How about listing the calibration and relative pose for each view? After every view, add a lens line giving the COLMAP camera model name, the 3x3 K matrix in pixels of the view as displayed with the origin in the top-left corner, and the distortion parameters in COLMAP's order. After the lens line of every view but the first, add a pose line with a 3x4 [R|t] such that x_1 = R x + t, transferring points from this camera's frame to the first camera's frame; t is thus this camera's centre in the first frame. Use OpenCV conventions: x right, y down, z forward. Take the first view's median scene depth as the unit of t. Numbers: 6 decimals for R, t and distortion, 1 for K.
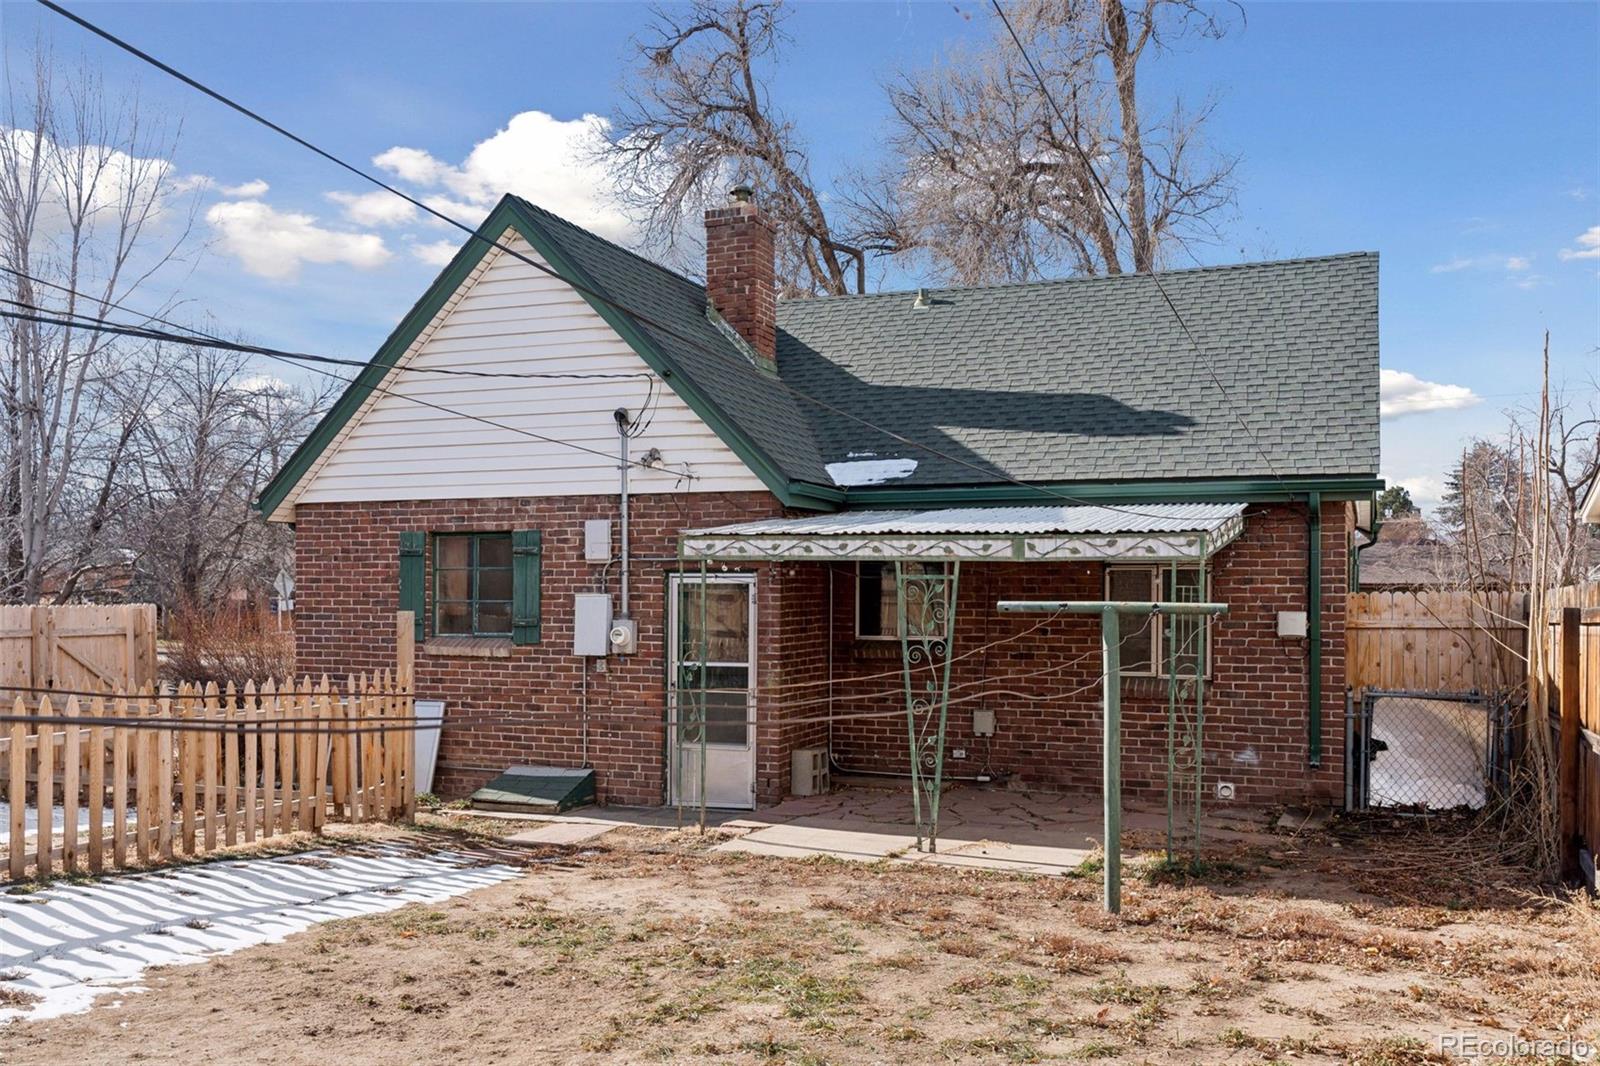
lens RADIAL K [[1493.6, 0, 800.0], [0, 1493.6, 590.5], [0, 0, 1]] dist [-0.001697, -0.009311]
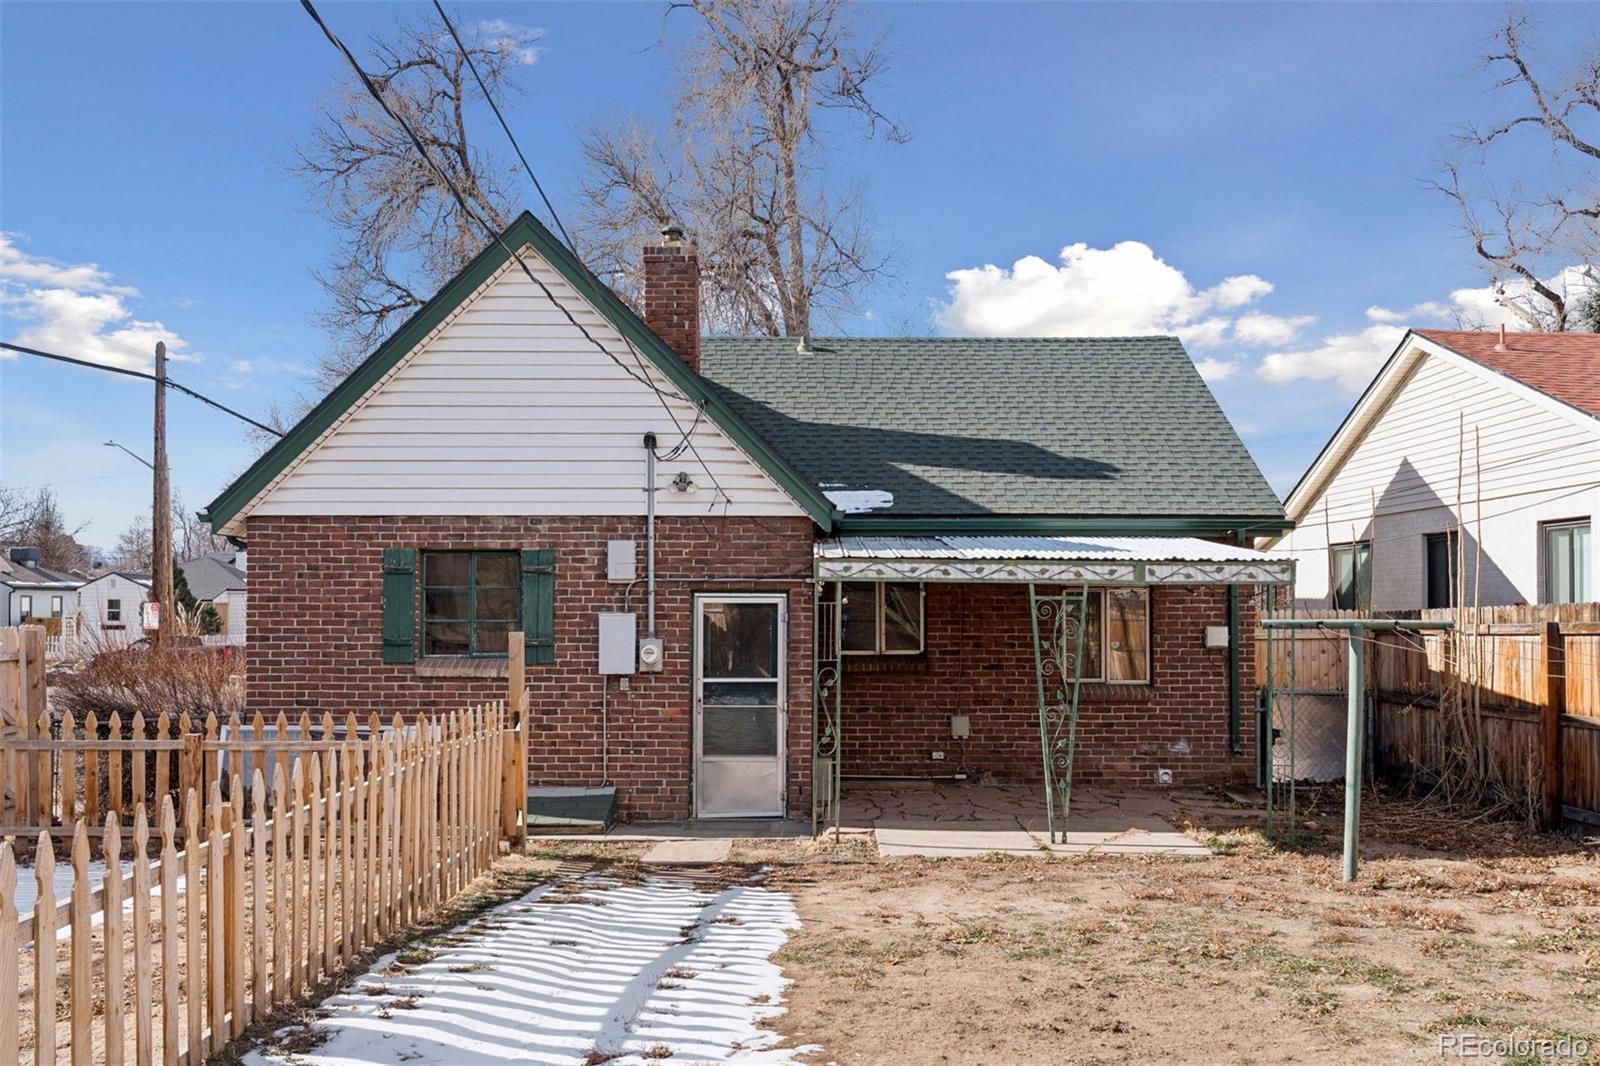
lens RADIAL K [[1333.7, 0, 798.6], [0, 1333.7, 576.6], [0, 0, 1]] dist [-0.003039, -0.001074]
pose [[0.918519, 0.008638, 0.395283, -0.387710], [0.000431, 0.999739, -0.022849, -0.001867], [-0.395378, 0.021157, 0.918275, 0.121467]]
